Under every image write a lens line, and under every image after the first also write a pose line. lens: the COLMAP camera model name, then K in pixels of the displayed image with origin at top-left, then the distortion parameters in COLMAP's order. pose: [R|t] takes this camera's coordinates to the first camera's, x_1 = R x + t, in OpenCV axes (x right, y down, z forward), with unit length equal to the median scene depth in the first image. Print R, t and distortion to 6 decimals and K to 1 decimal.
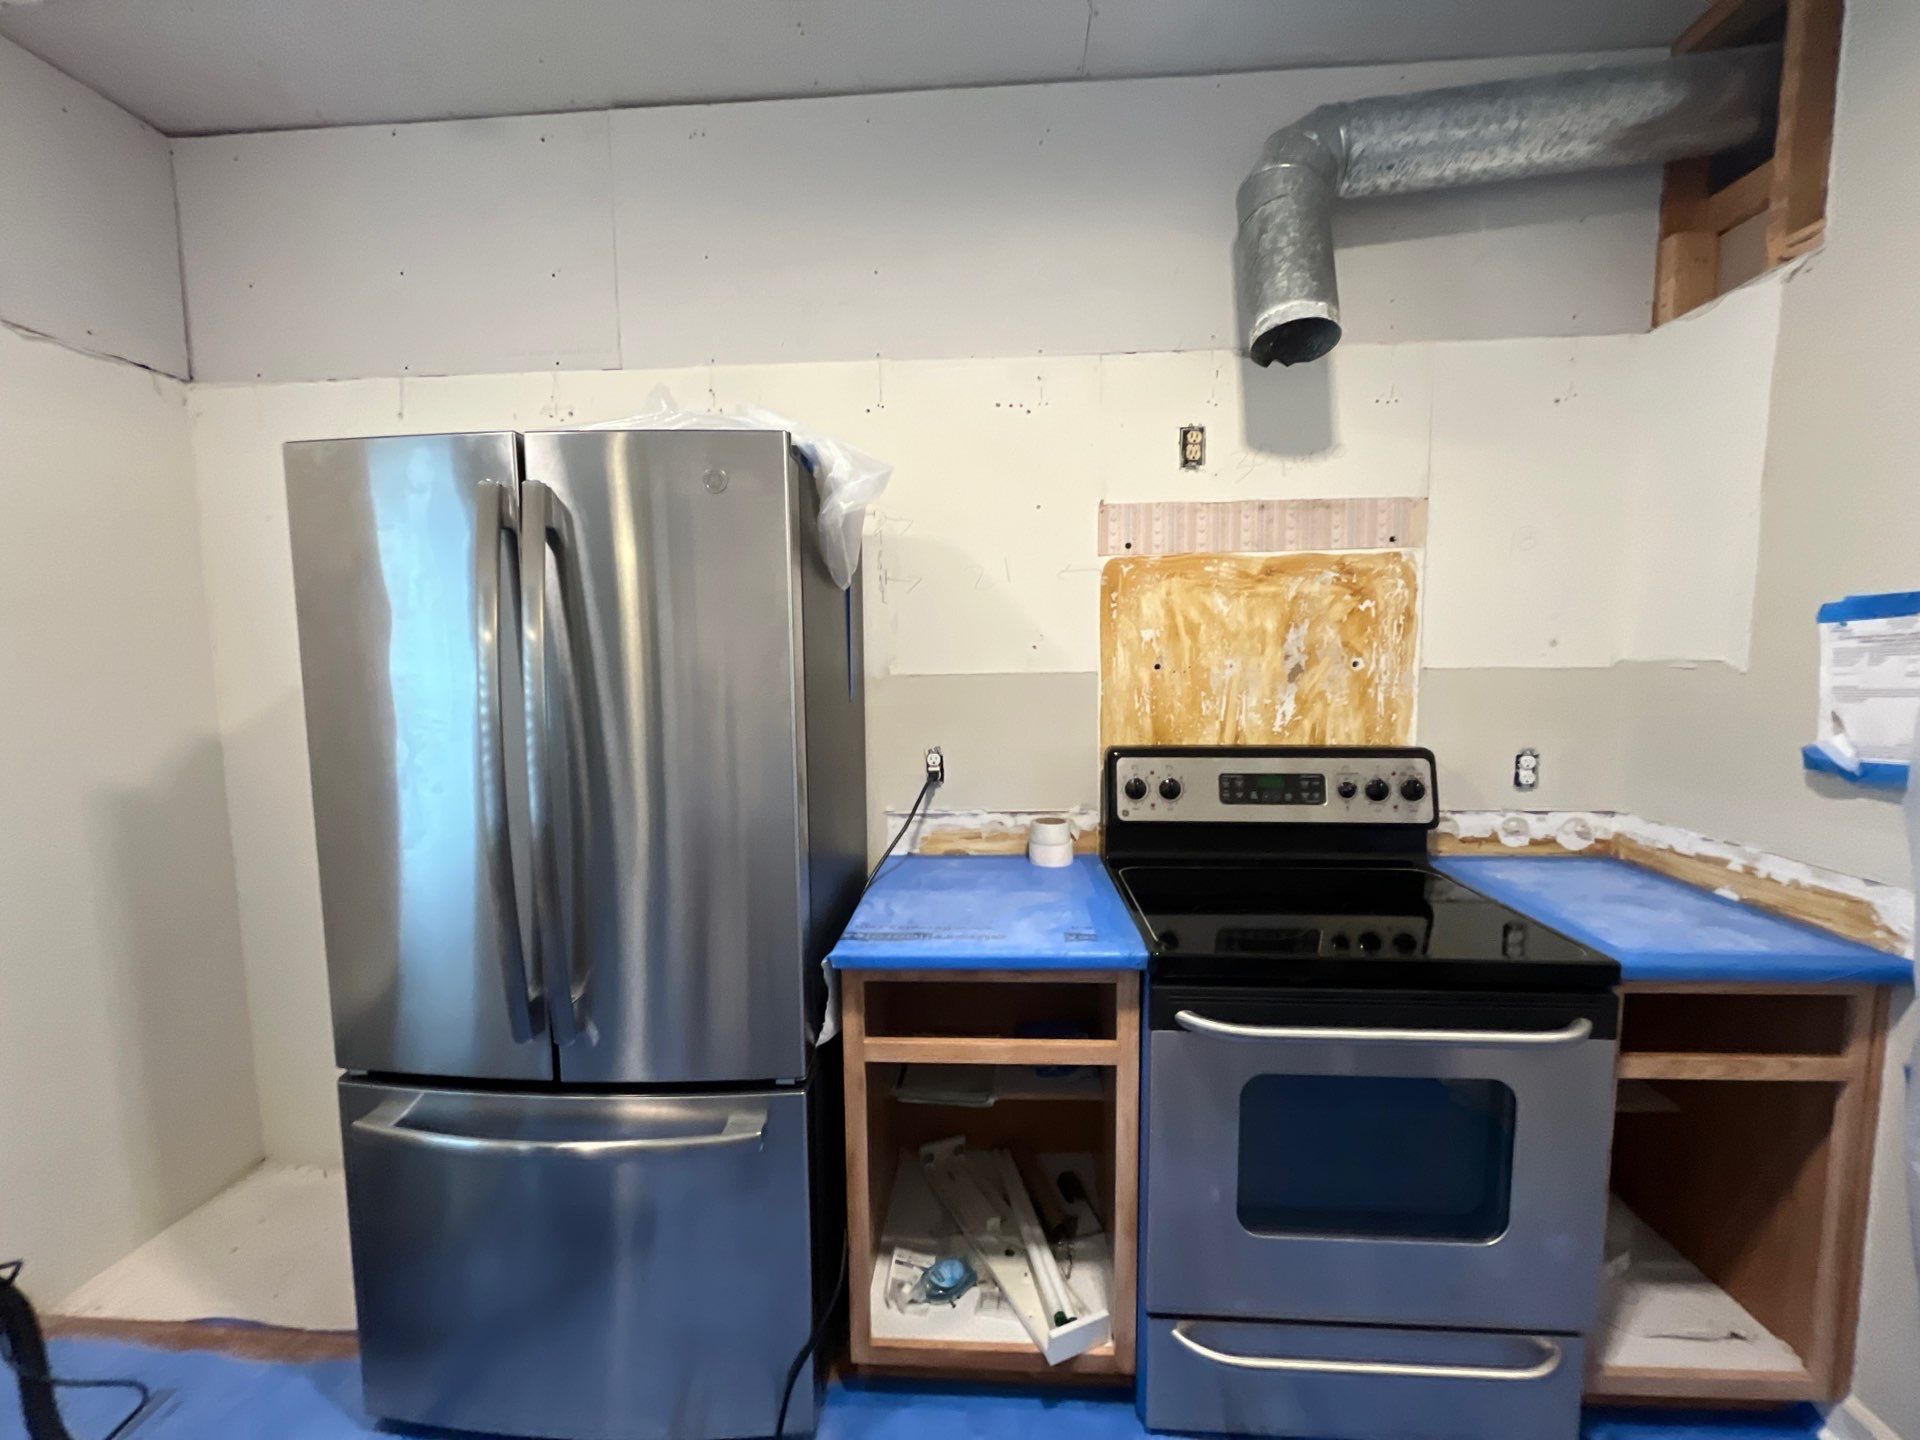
lens RADIAL K [[758.8, 0, 946.1], [0, 758.8, 720.6], [0, 0, 1]] dist [0.000444, -0.000401]
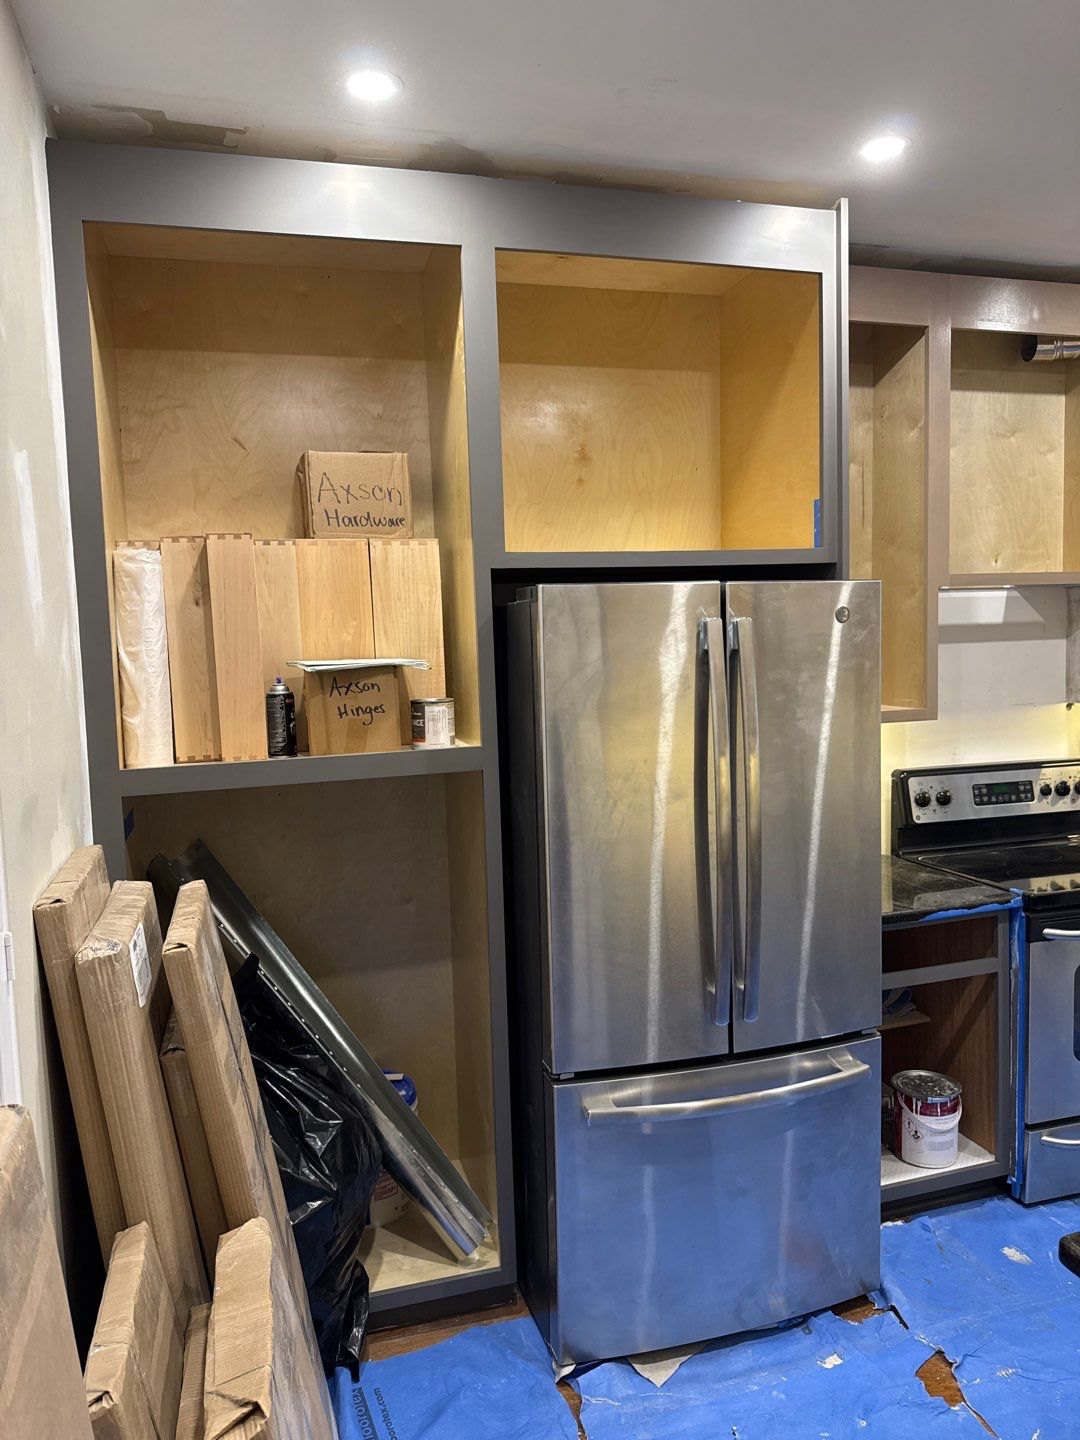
lens RADIAL K [[1013.6, 0, 538.1], [0, 1013.6, 726.2], [0, 0, 1]] dist [0.006443, -0.013341]
pose [[0.941612, -0.048102, 0.333245, -1.009348], [0.053764, 0.998523, -0.007782, -0.066058], [-0.332379, 0.025244, 0.942808, -0.497345]]
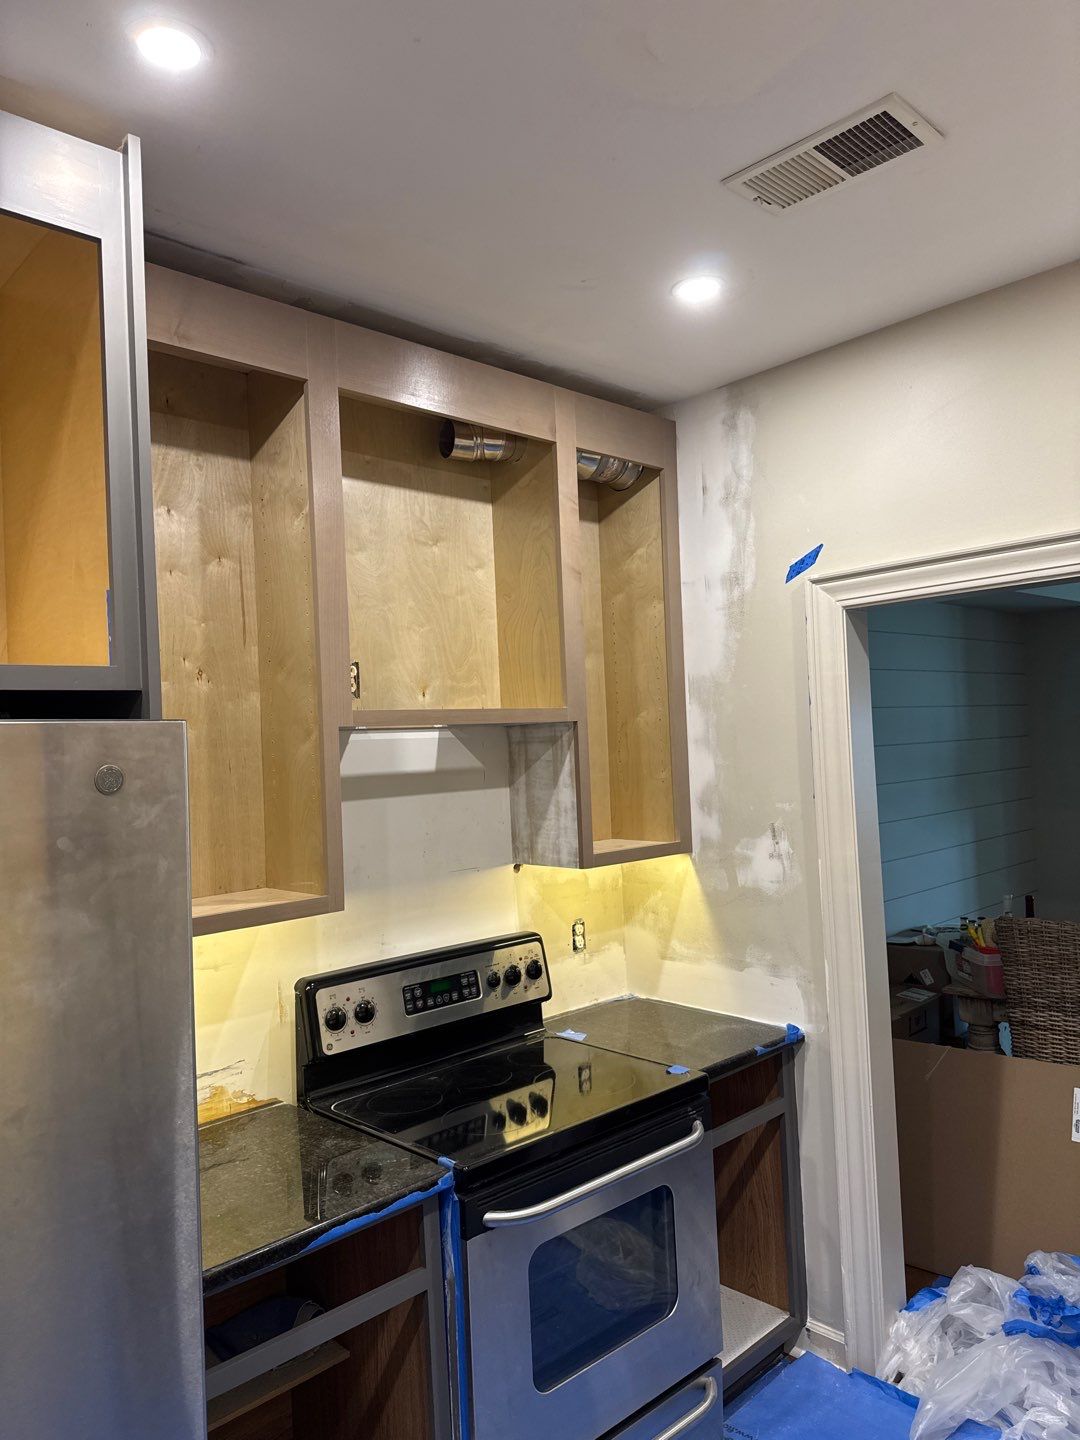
lens RADIAL K [[1013.2, 0, 530.6], [0, 1013.2, 717.7], [0, 0, 1]] dist [0.027940, -0.027369]
pose [[0.690935, 0.003497, 0.722908, -0.535532], [0.106513, 0.988582, -0.106585, -0.130453], [-0.715027, 0.150643, 0.682674, -0.144547]]
